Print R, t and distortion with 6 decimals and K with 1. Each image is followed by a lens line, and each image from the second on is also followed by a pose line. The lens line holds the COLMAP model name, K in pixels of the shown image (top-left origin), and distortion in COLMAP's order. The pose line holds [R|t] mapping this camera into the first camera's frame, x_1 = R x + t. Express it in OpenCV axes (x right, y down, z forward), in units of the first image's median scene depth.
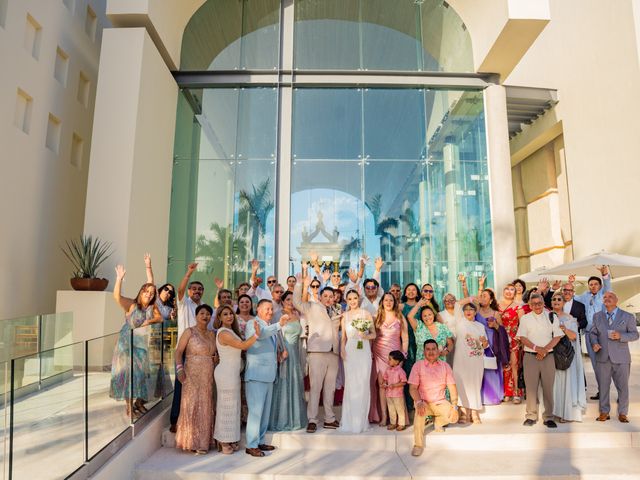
lens RADIAL K [[456.5, 0, 320.0], [0, 456.5, 240.0], [0, 0, 1]] dist [-0.138212, 0.000318]
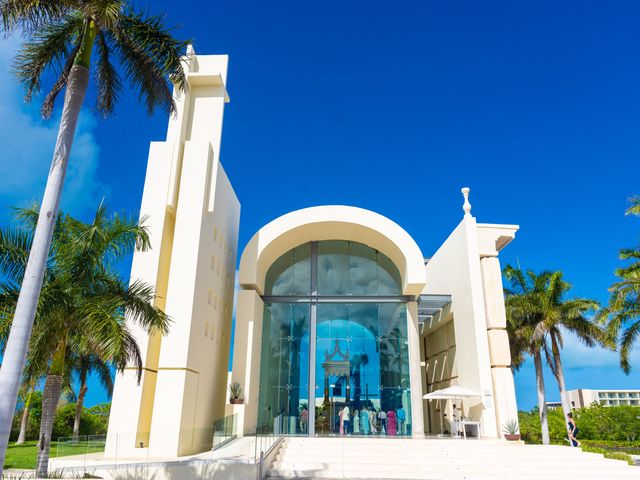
lens RADIAL K [[456.5, 0, 320.0], [0, 456.5, 240.0], [0, 0, 1]] dist [-0.138212, 0.000318]
pose [[0.997341, -0.011674, -0.071931, 0.115091], [-0.001085, 0.984596, -0.174842, -0.260771], [0.072864, 0.174455, 0.981965, -1.193233]]
